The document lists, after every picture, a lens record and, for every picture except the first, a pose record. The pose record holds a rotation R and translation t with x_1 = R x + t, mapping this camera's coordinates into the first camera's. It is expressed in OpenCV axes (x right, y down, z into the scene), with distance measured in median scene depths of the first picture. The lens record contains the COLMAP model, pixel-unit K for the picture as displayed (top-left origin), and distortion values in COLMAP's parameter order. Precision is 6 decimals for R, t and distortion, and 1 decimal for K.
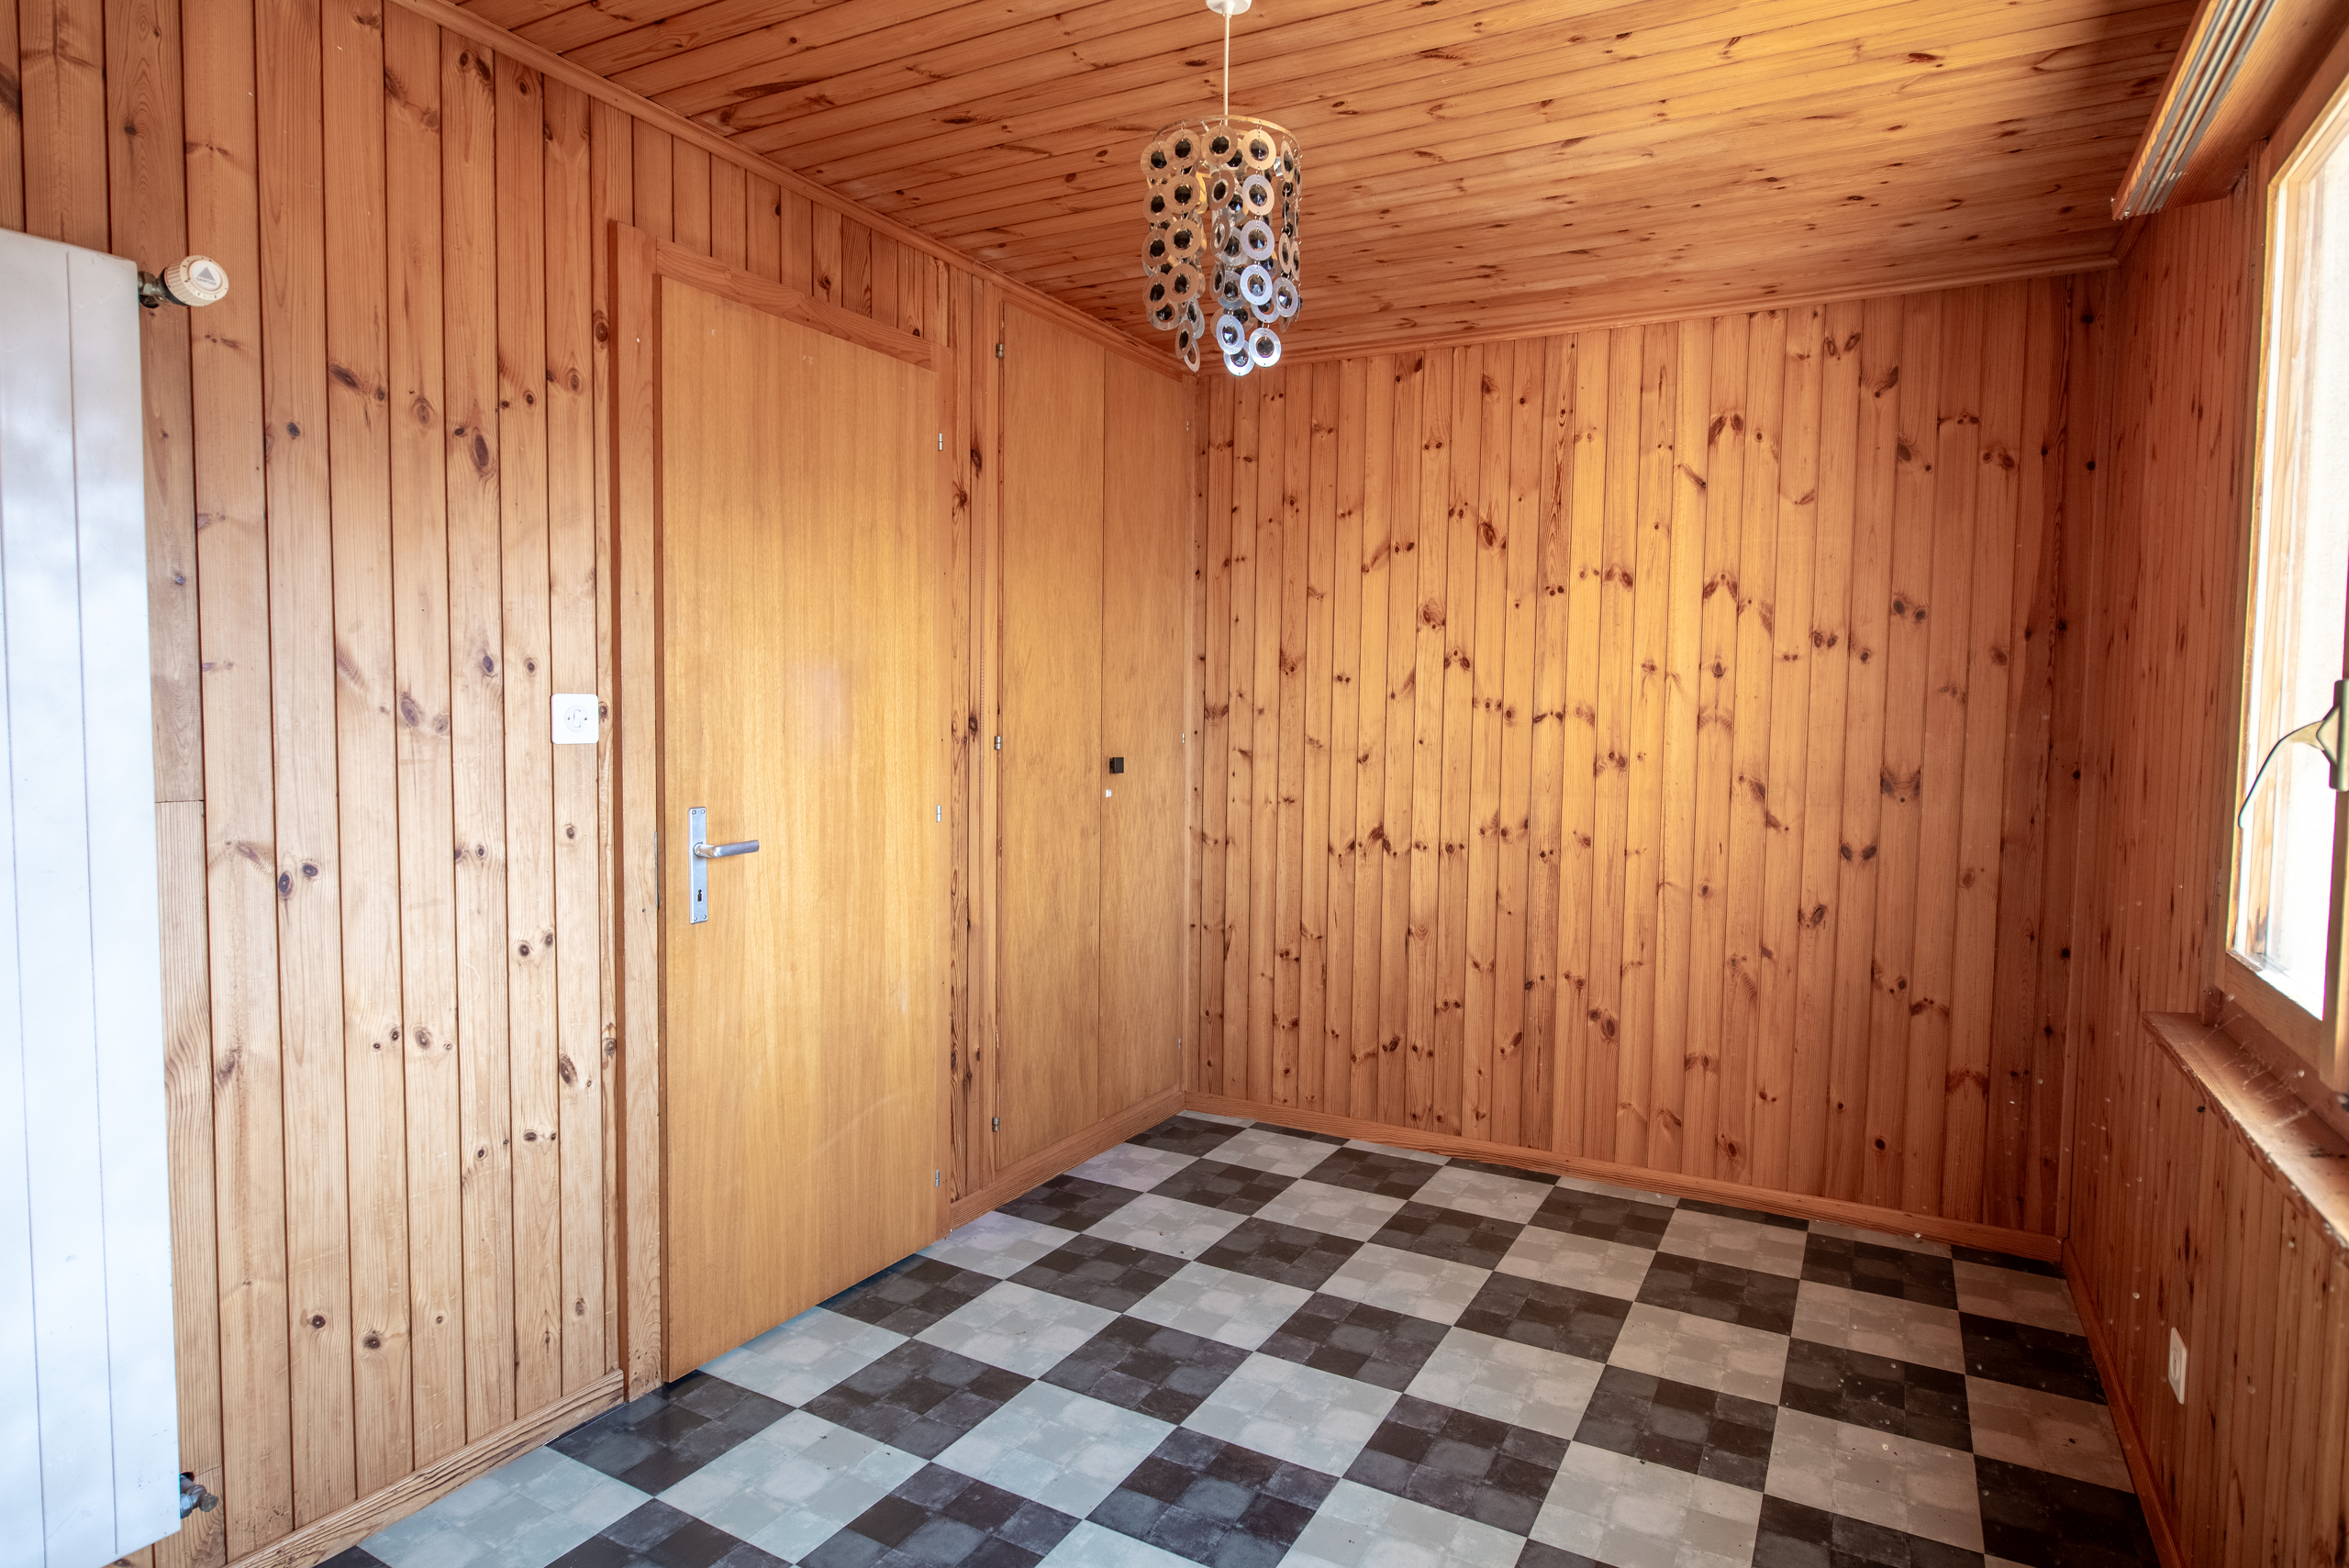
lens RADIAL K [[1312.4, 0, 1194.5], [0, 1312.4, 781.4], [0, 0, 1]] dist [-0.004418, -0.002345]
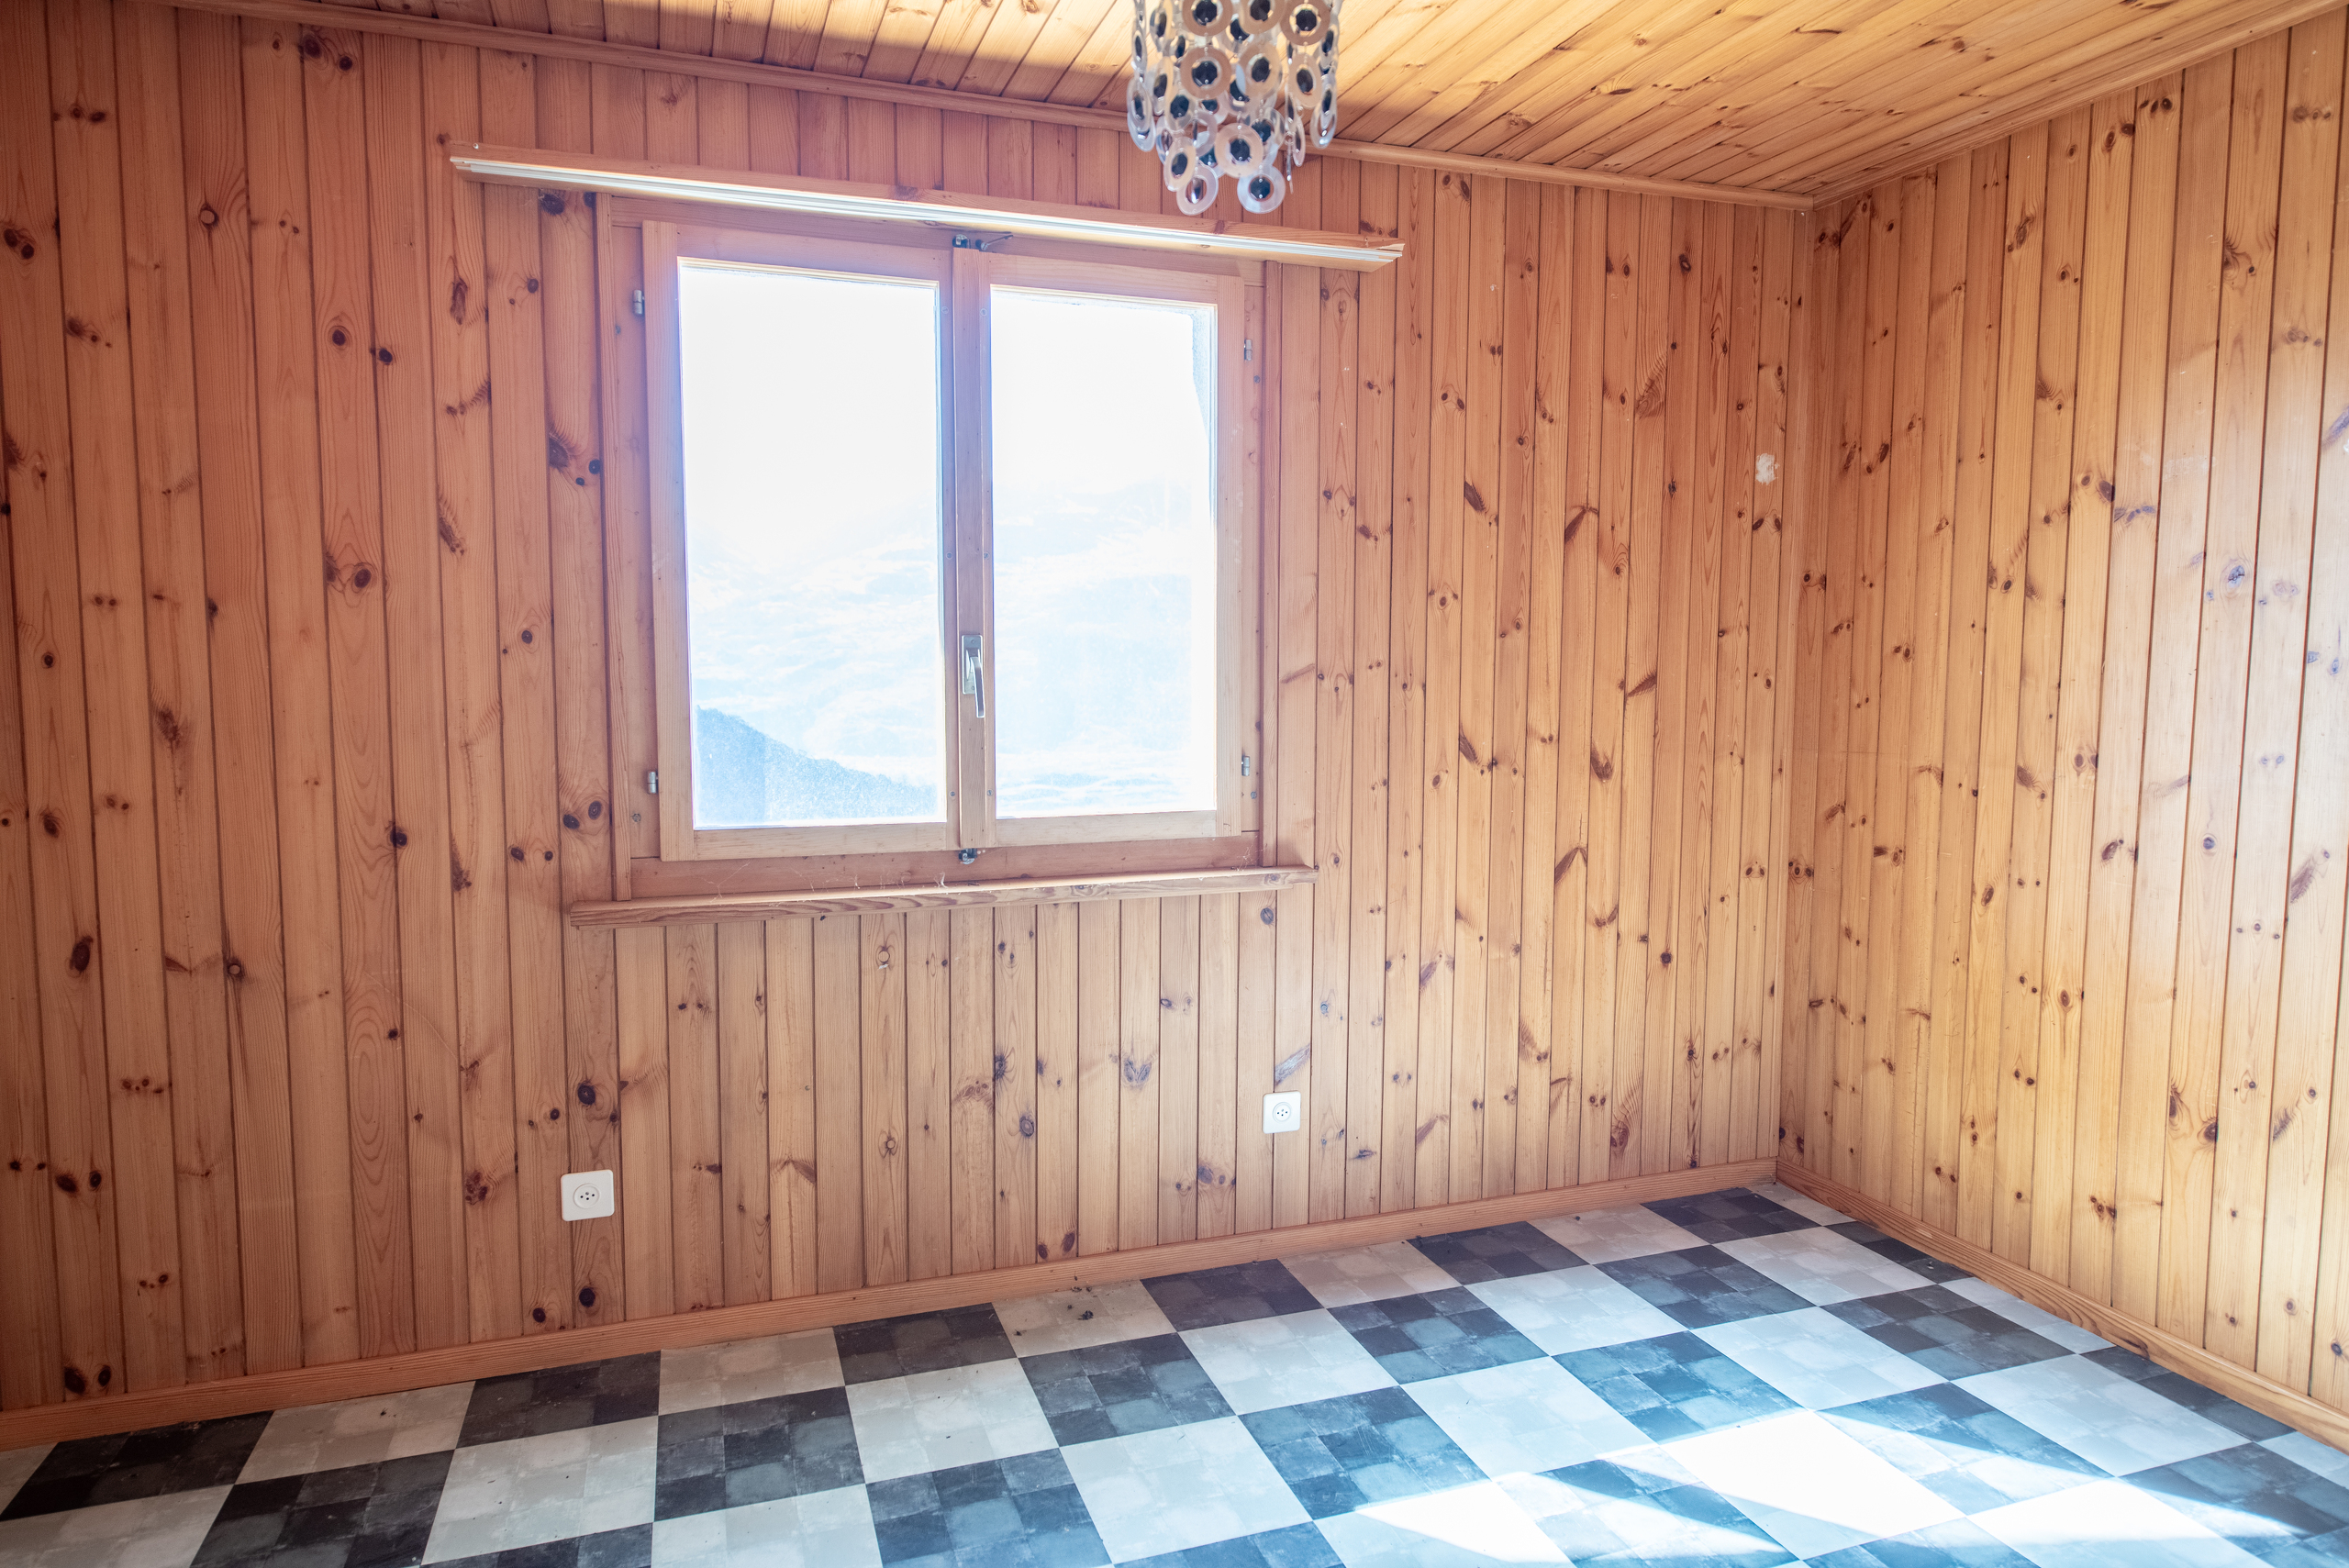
lens RADIAL K [[1398.9, 0, 1165.3], [0, 1398.9, 784.9], [0, 0, 1]] dist [-0.000170, -0.000911]
pose [[-0.751283, -0.066006, 0.656671, -0.286460], [0.028688, 0.990780, 0.132412, -0.049996], [-0.659356, 0.118317, -0.742462, 0.953264]]
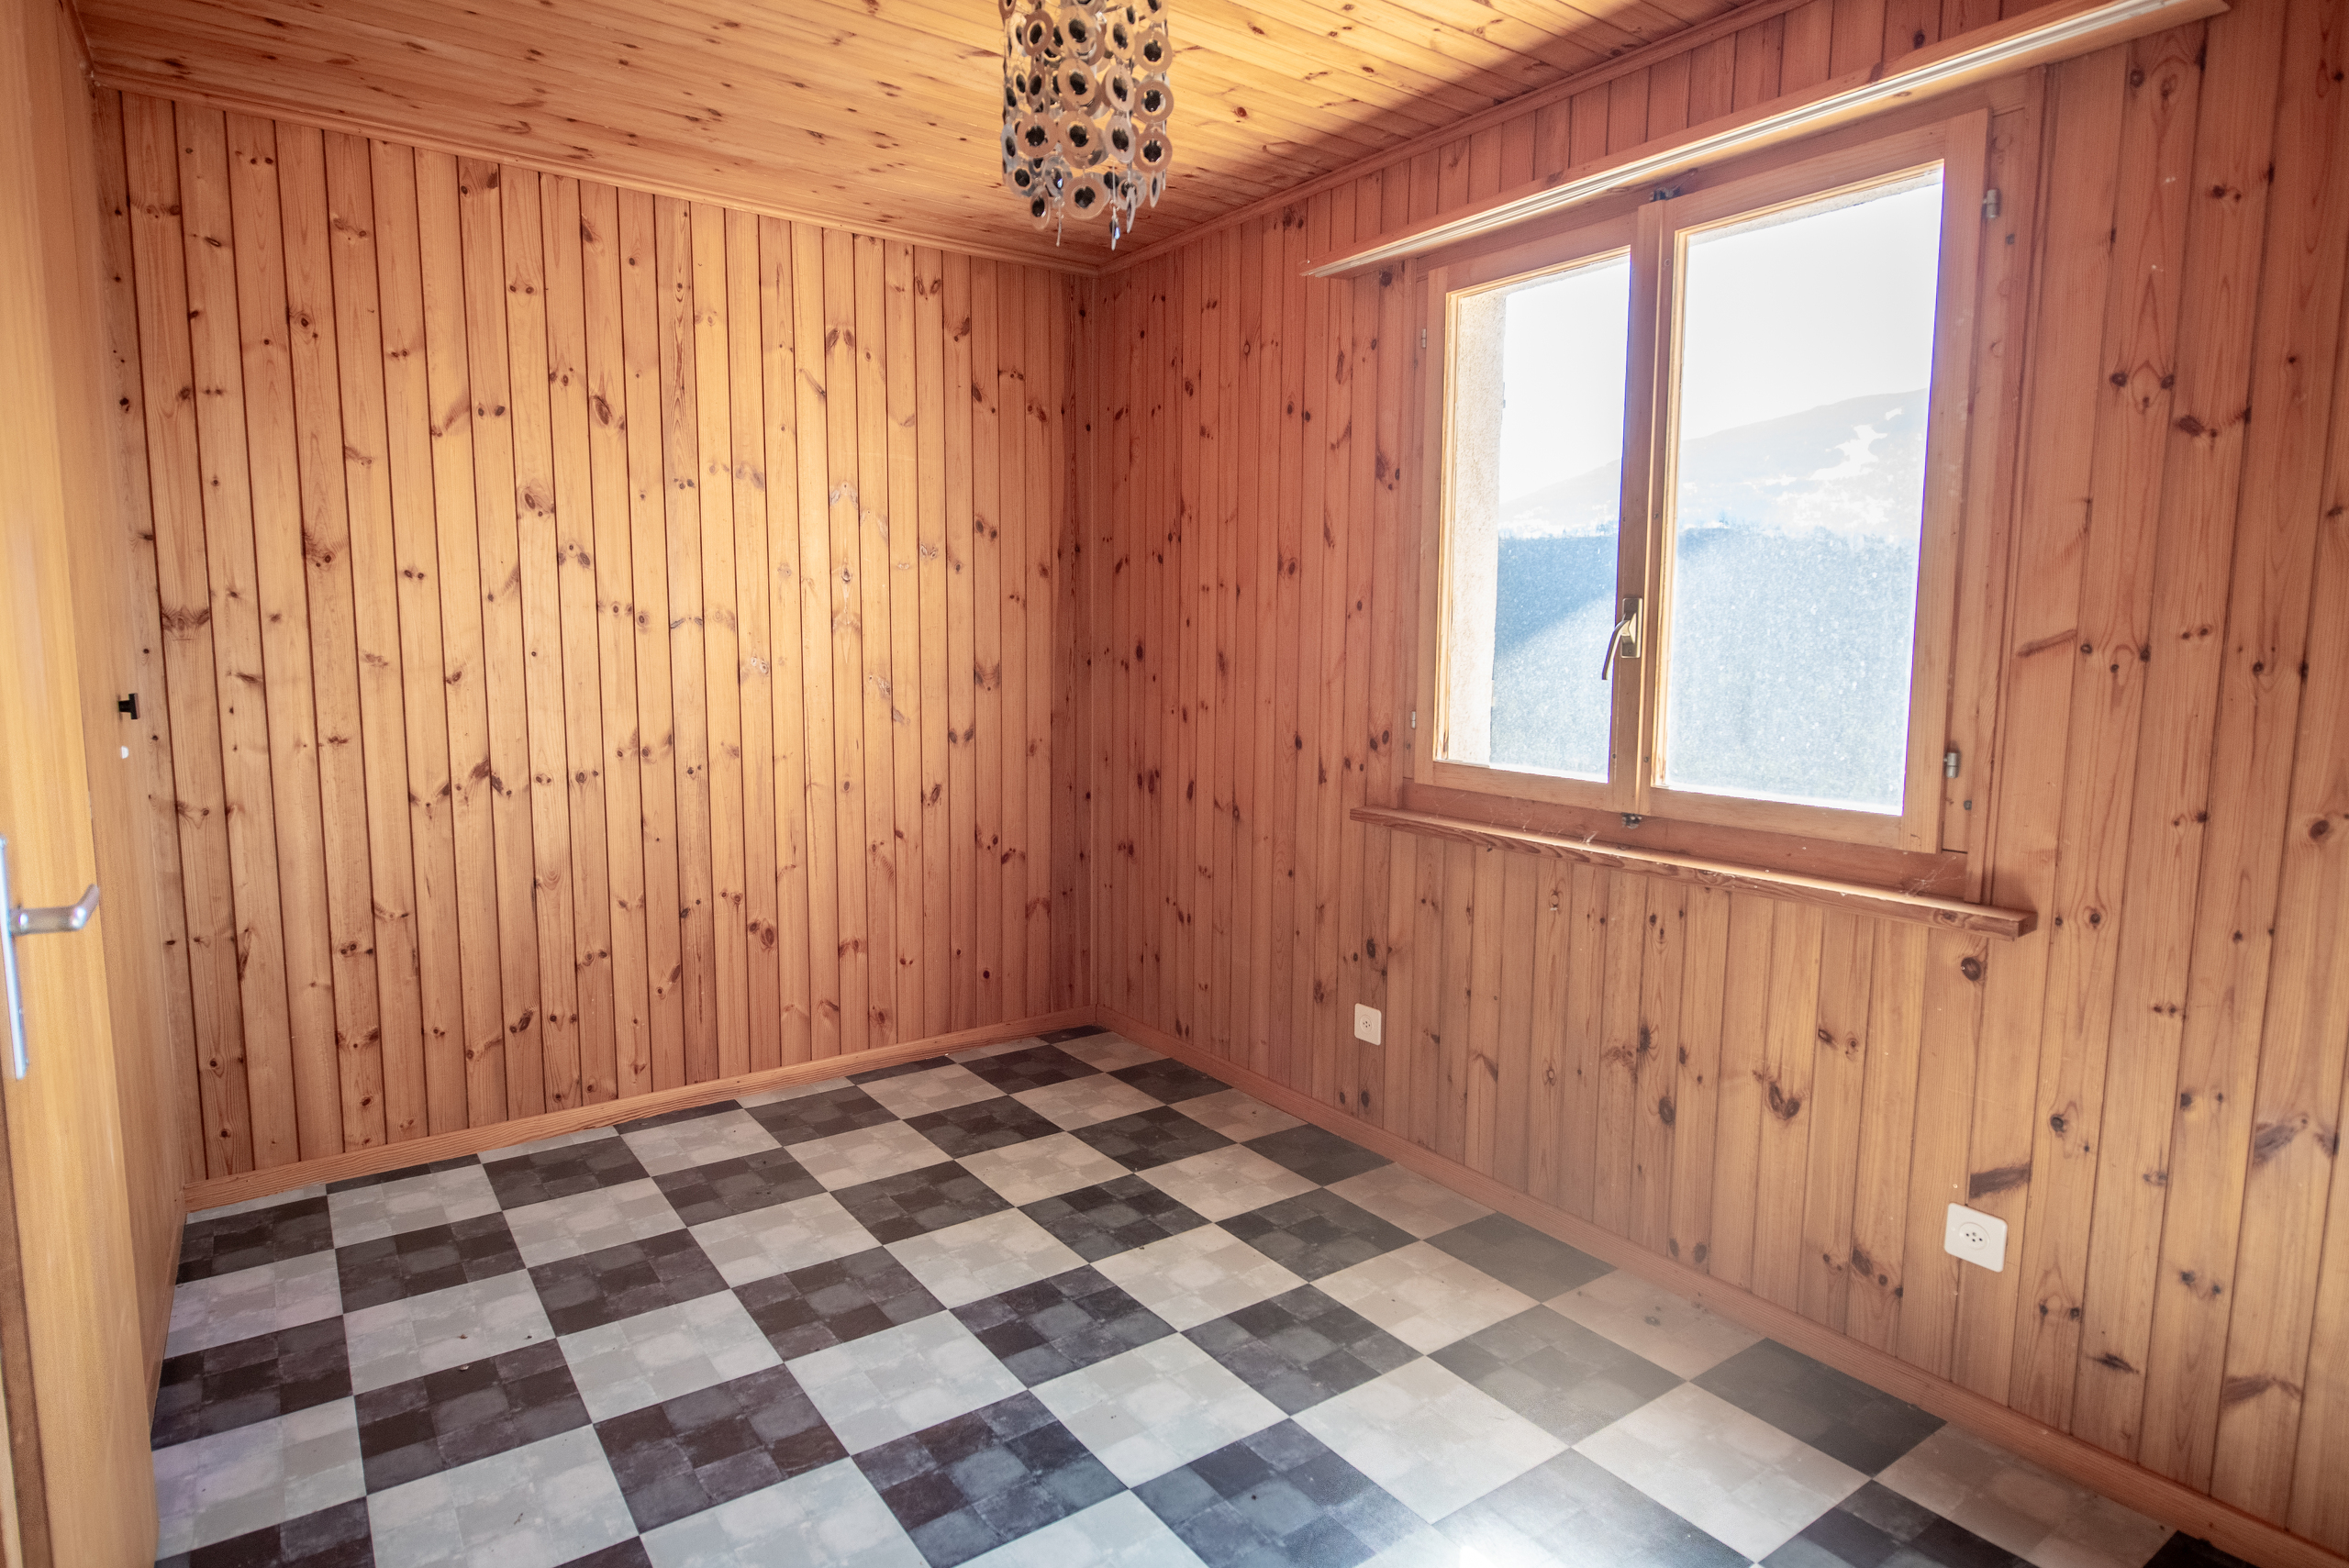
lens RADIAL K [[1312.4, 0, 1181.2], [0, 1312.4, 779.2], [0, 0, 1]] dist [-0.004418, -0.002345]
pose [[0.422468, -0.116044, 0.898919, -0.466190], [0.050164, 0.993244, 0.104645, -0.020000], [-0.904989, 0.000884, 0.425435, 0.319311]]
